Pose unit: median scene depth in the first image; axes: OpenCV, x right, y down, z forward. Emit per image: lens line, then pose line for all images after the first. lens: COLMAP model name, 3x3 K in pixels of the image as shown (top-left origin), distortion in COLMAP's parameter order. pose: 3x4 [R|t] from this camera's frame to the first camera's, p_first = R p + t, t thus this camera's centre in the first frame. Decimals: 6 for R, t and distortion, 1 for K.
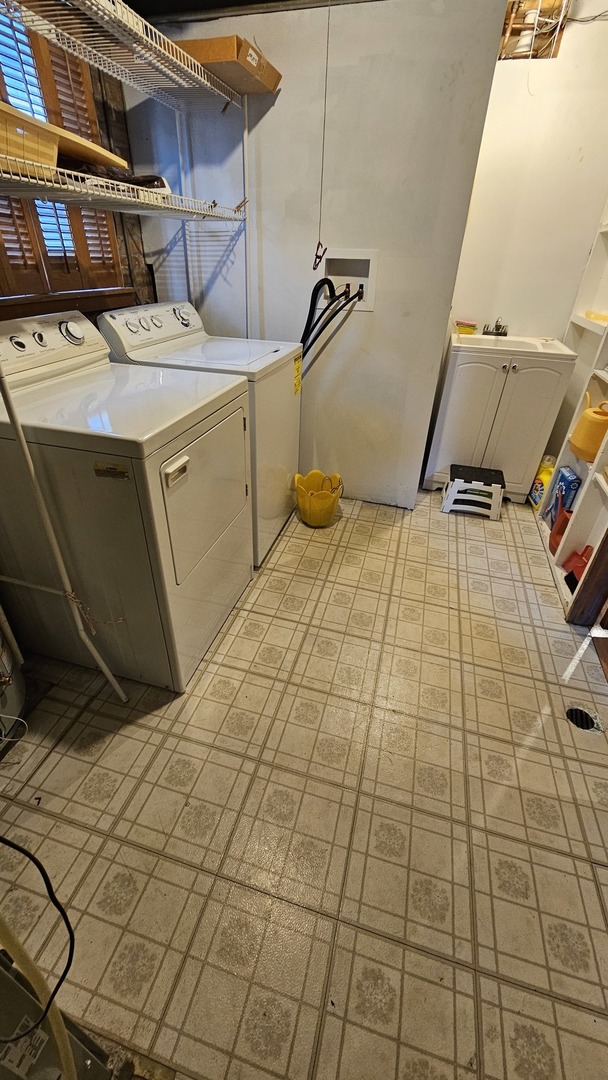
lens RADIAL K [[441.5, 0, 295.2], [0, 441.5, 535.0], [0, 0, 1]] dist [-0.001583, -0.000573]
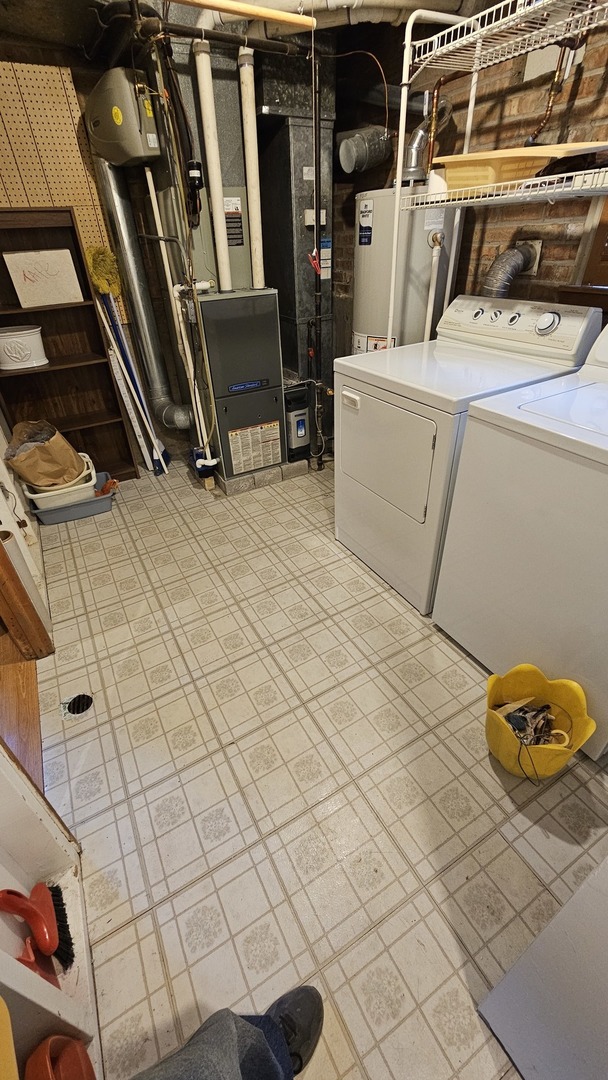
lens RADIAL K [[441.5, 0, 297.4], [0, 441.5, 531.4], [0, 0, 1]] dist [-0.001583, -0.000573]
pose [[-0.706424, 0.402359, -0.582299, 0.520873], [-0.354019, 0.511534, 0.782945, -0.583530], [0.612891, 0.759236, -0.218917, 0.885018]]
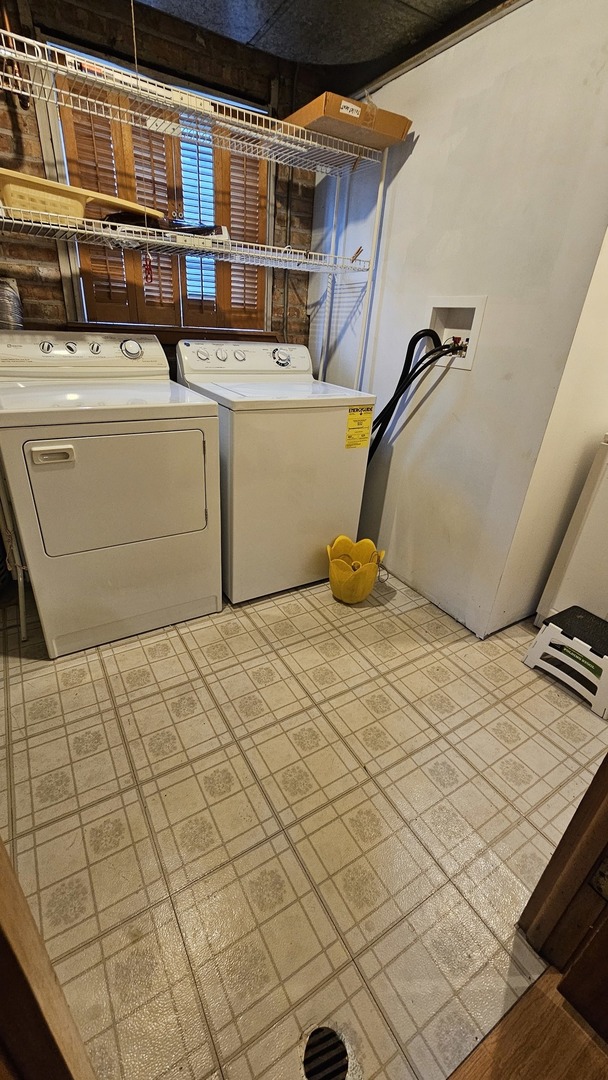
lens RADIAL K [[441.5, 0, 295.3], [0, 441.5, 533.7], [0, 0, 1]] dist [-0.001583, -0.000573]
pose [[0.731908, 0.314351, -0.604561, 0.530587], [-0.399098, 0.916886, -0.006415, -0.112088], [0.552297, 0.245974, 0.796533, 0.279056]]
